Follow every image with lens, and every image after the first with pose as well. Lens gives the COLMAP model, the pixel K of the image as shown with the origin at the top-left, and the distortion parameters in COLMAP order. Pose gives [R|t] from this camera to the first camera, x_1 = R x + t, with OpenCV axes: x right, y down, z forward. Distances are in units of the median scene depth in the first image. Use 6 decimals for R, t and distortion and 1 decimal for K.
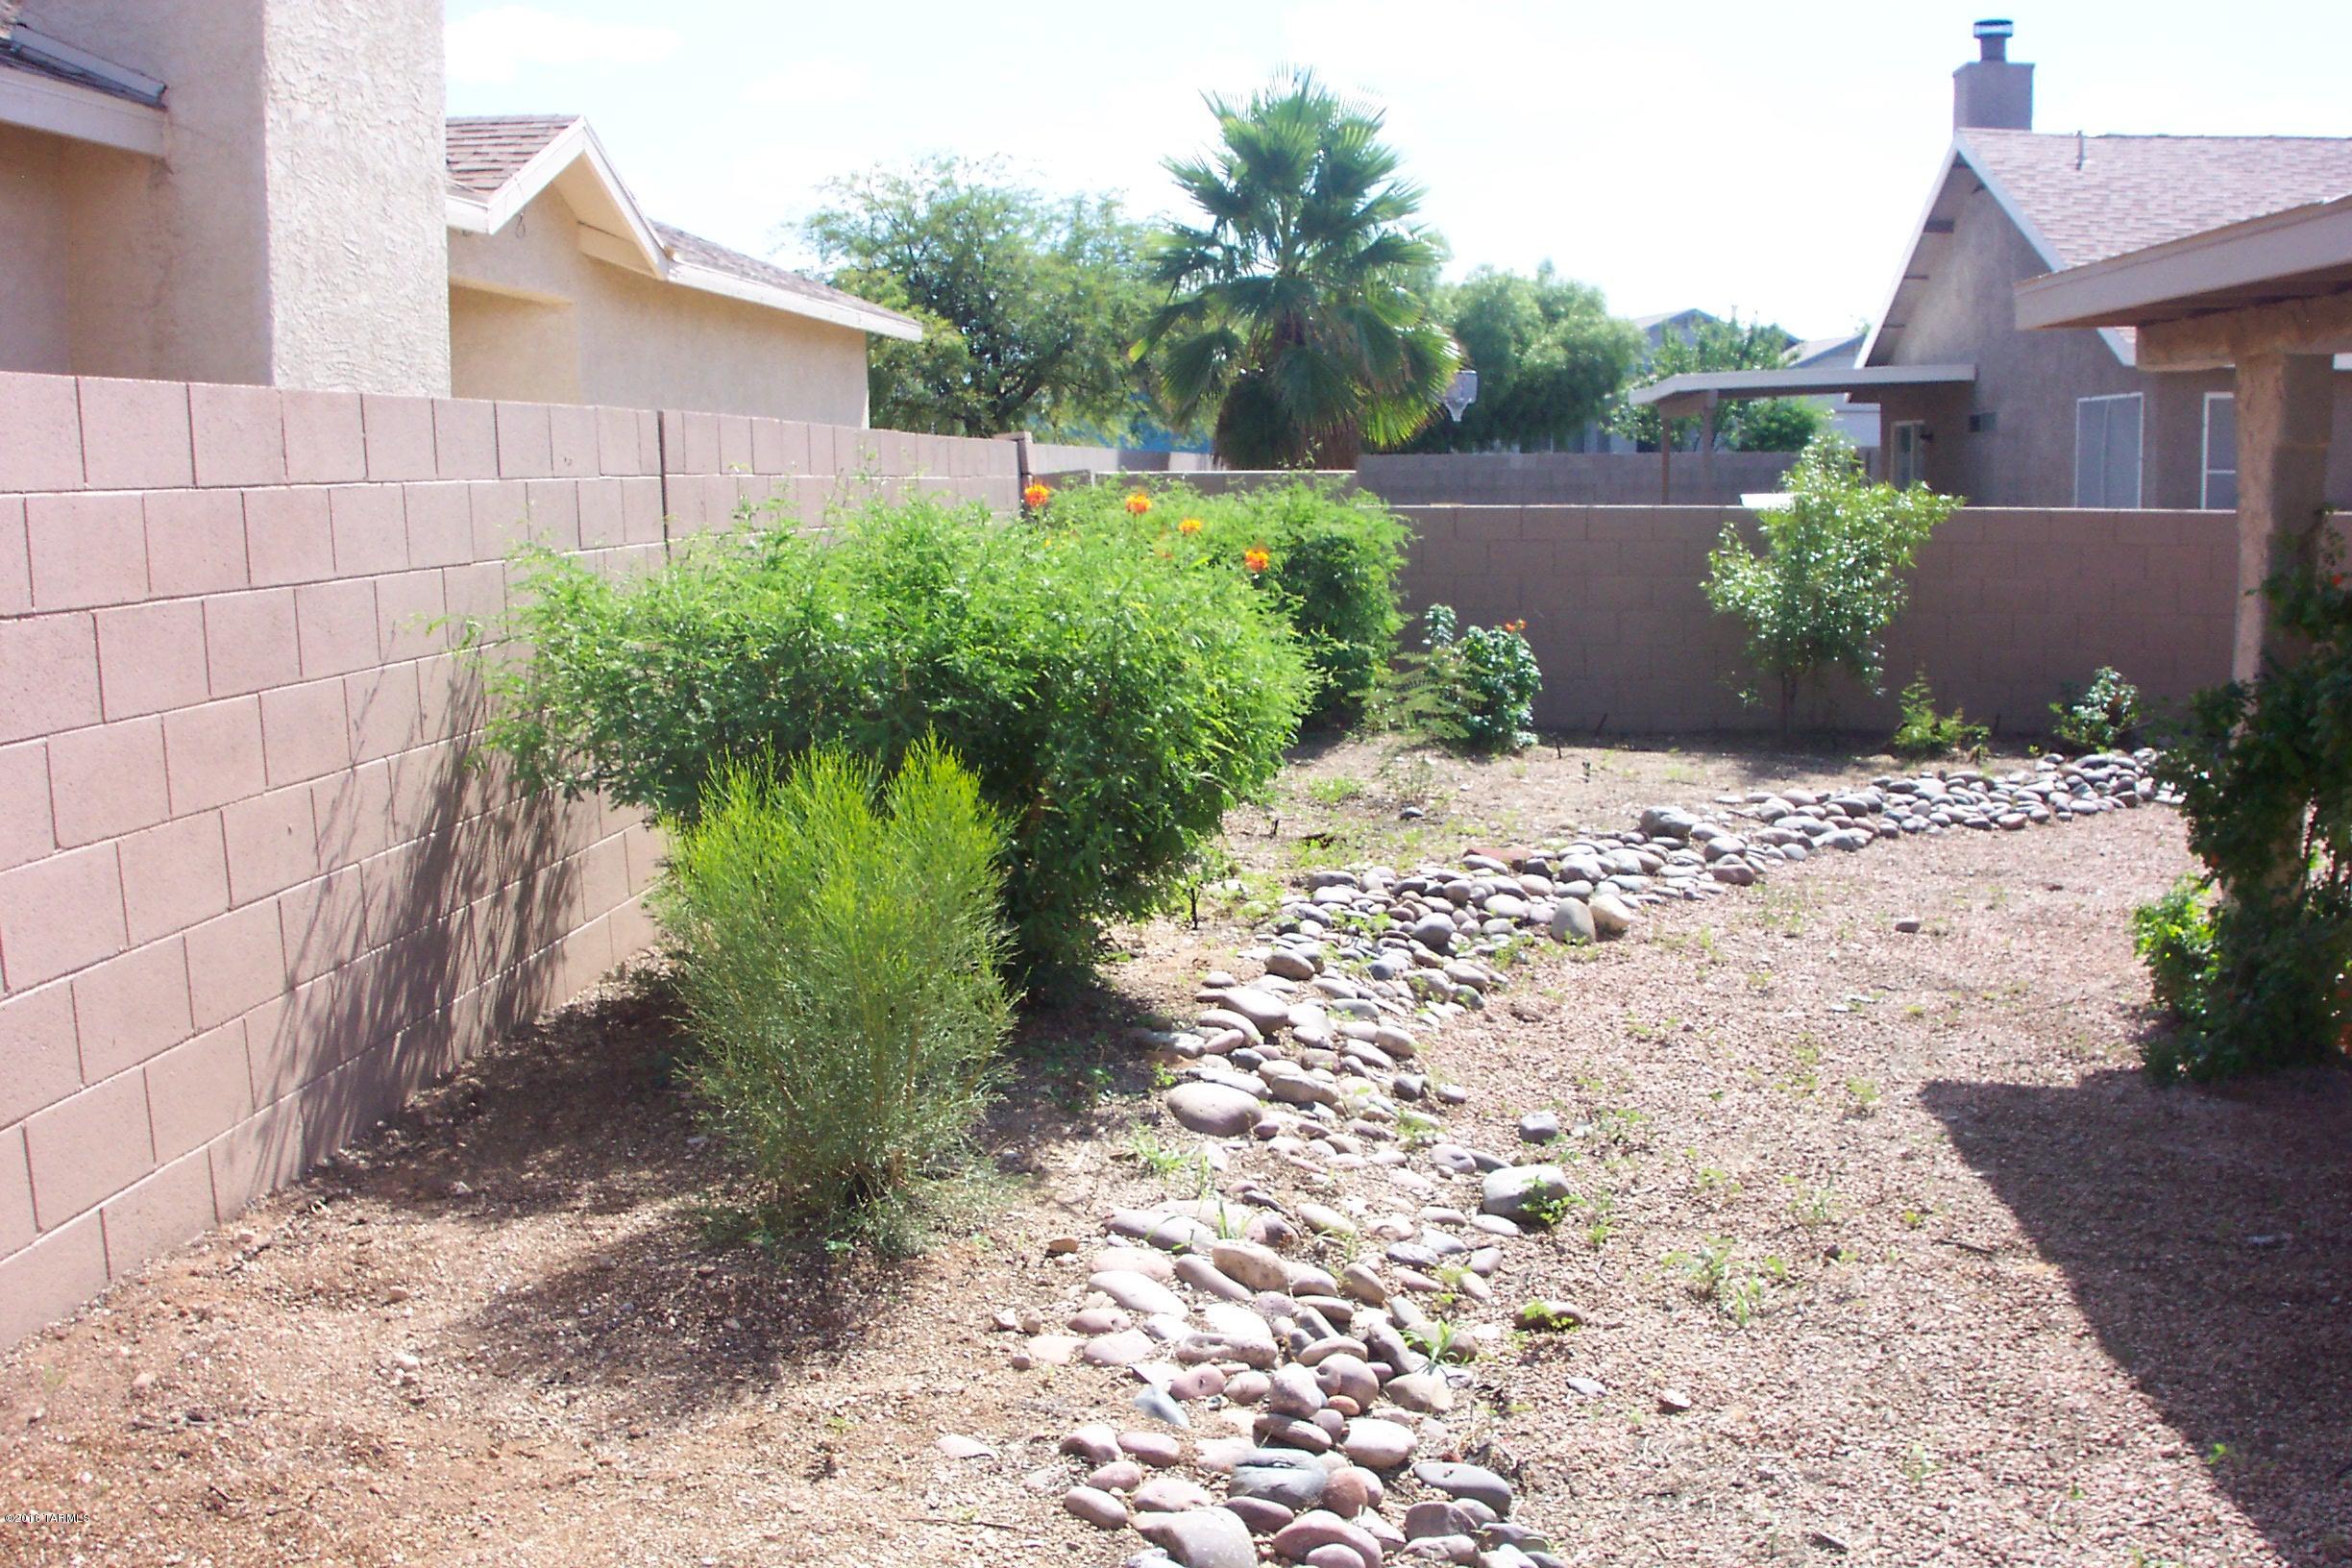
lens RADIAL K [[2332.0, 0, 1170.0], [0, 2332.0, 803.6], [0, 0, 1]] dist [-0.125749, 0.017472]
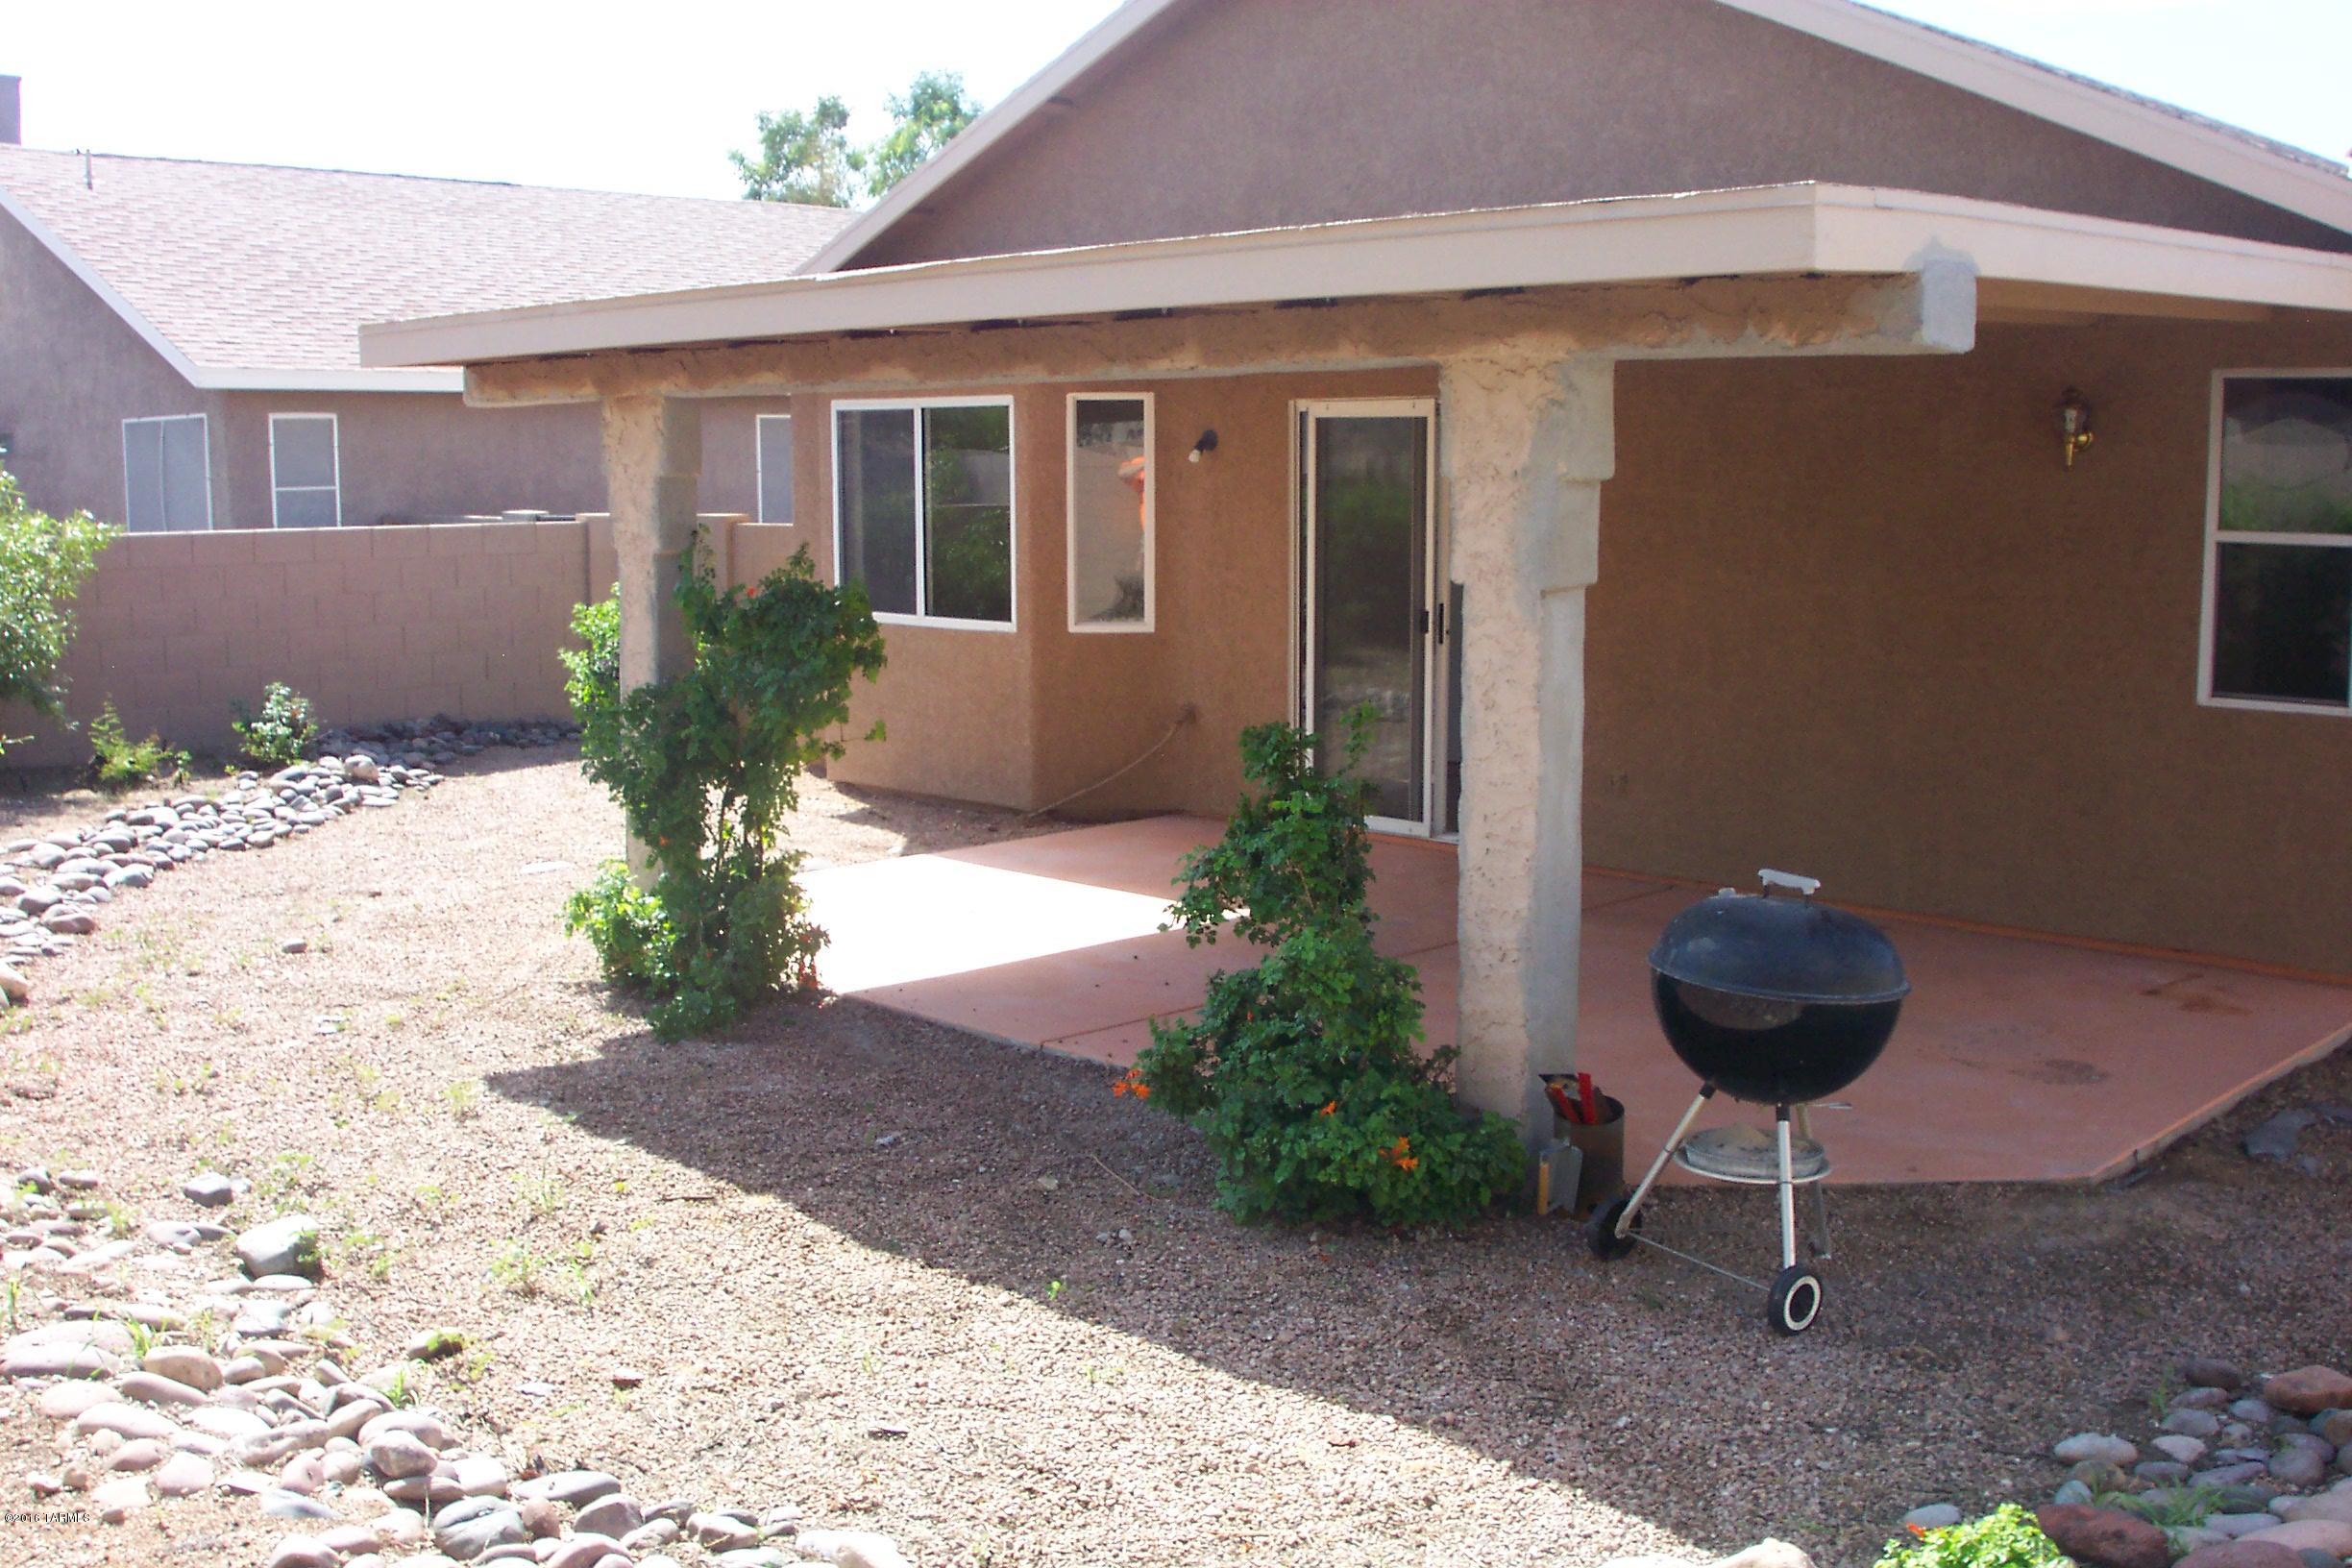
lens RADIAL K [[2332.0, 0, 1170.0], [0, 2332.0, 803.6], [0, 0, 1]] dist [-0.125749, 0.017472]
pose [[0.635038, -0.104526, 0.765377, -0.275841], [0.107730, 0.993104, 0.046242, -0.020857], [-0.764932, 0.053089, 0.641919, 0.060154]]
